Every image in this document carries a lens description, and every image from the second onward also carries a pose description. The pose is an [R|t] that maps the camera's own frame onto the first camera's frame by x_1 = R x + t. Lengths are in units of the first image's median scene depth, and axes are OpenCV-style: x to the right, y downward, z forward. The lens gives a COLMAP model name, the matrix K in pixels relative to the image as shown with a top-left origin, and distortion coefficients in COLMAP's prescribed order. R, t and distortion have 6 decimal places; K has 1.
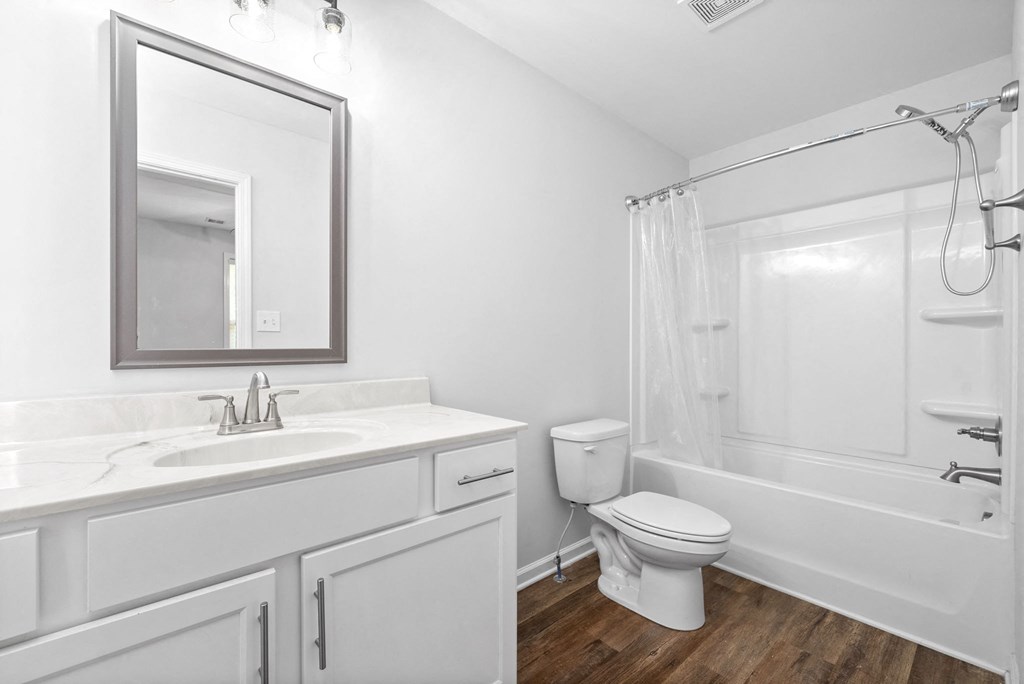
lens RADIAL K [[456.4, 0, 509.7], [0, 456.4, 347.0], [0, 0, 1]] dist [-0.003495, 0.000620]
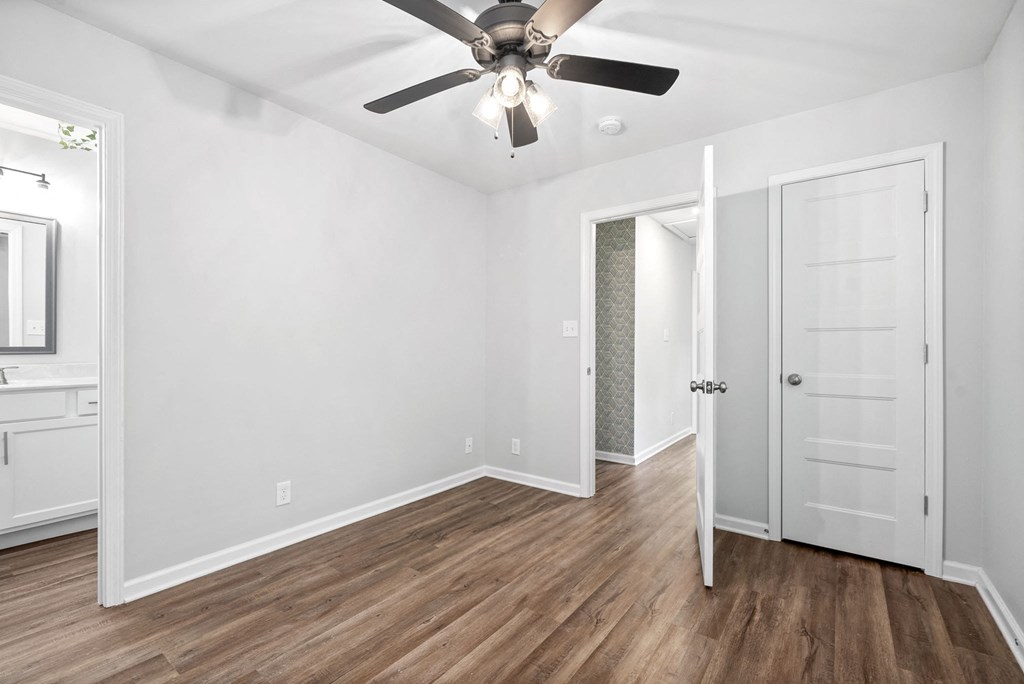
lens RADIAL K [[456.4, 0, 514.0], [0, 456.4, 342.3], [0, 0, 1]] dist [-0.003495, 0.000620]
pose [[0.974629, 0.002013, 0.223816, 1.164660], [-0.001200, 0.999992, -0.003770, -0.010509], [-0.223821, 0.003406, 0.974624, -1.398180]]
